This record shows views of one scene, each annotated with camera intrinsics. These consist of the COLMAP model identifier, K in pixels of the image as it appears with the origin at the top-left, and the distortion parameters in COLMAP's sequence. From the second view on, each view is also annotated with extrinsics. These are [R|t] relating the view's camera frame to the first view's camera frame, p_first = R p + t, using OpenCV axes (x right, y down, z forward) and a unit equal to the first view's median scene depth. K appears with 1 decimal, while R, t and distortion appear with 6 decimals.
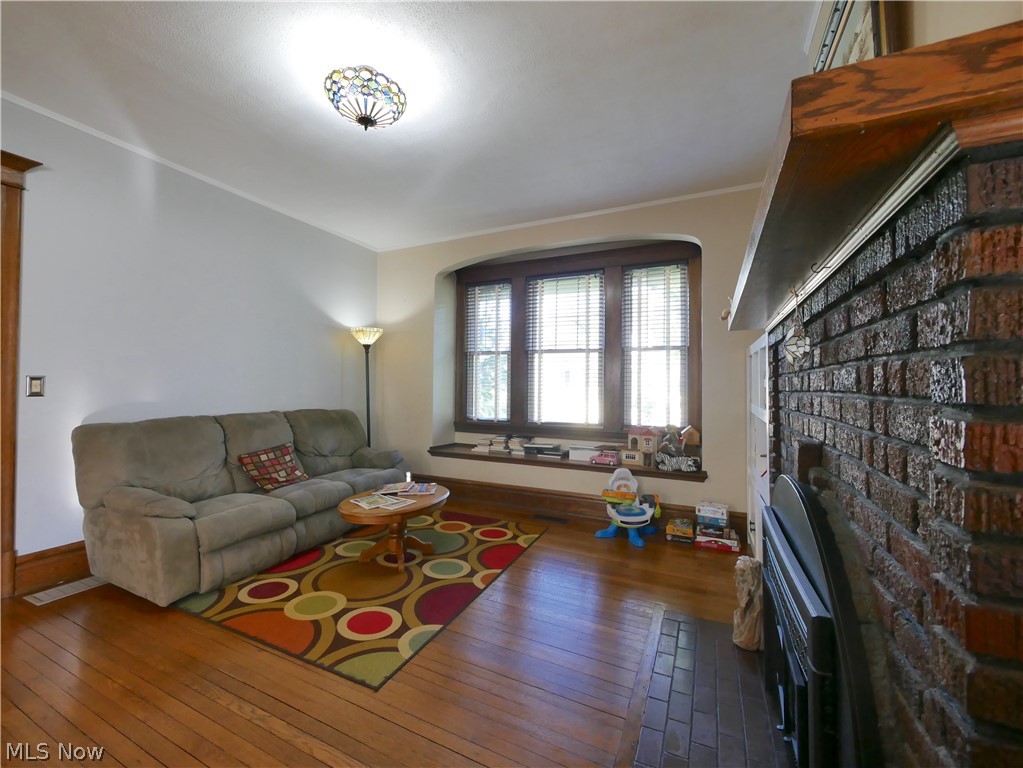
lens RADIAL K [[424.2, 0, 512.0], [0, 424.2, 380.6], [0, 0, 1]] dist [-0.006458, 0.000028]
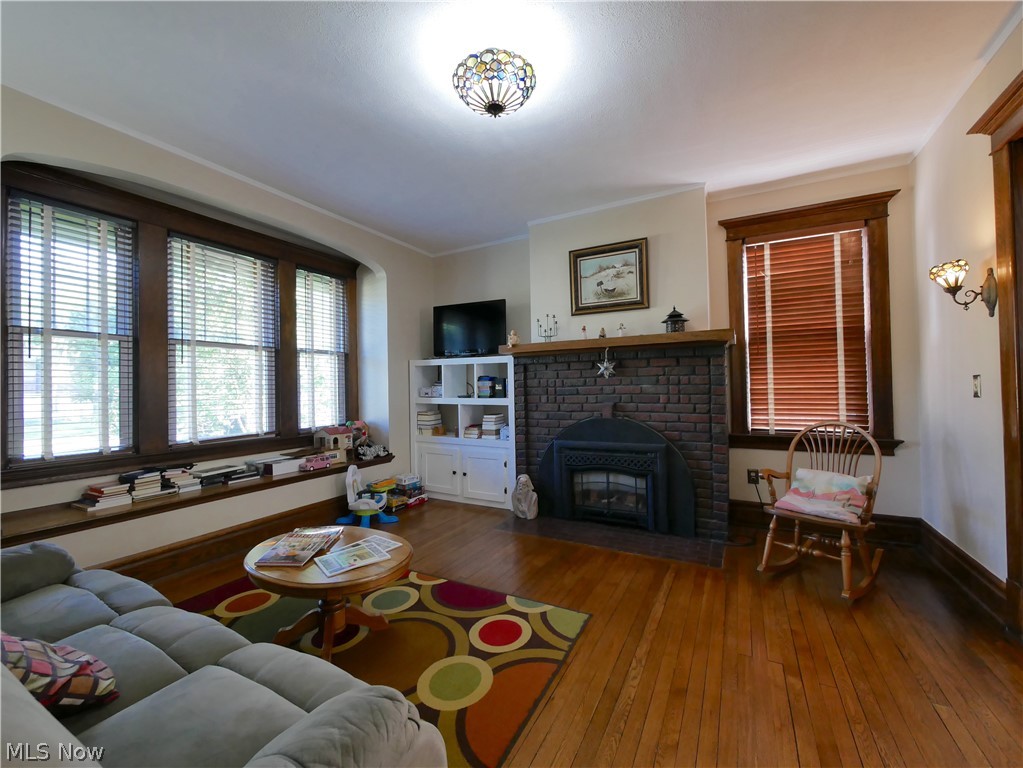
lens RADIAL K [[410.4, 0, 511.5], [0, 410.4, 384.0], [0, 0, 1]] dist [-0.001111, -0.000020]
pose [[0.057893, -0.000266, 0.998323, -0.808400], [0.001431, 0.999999, 0.000183, 0.003164], [-0.998322, 0.001418, 0.057893, 0.586206]]
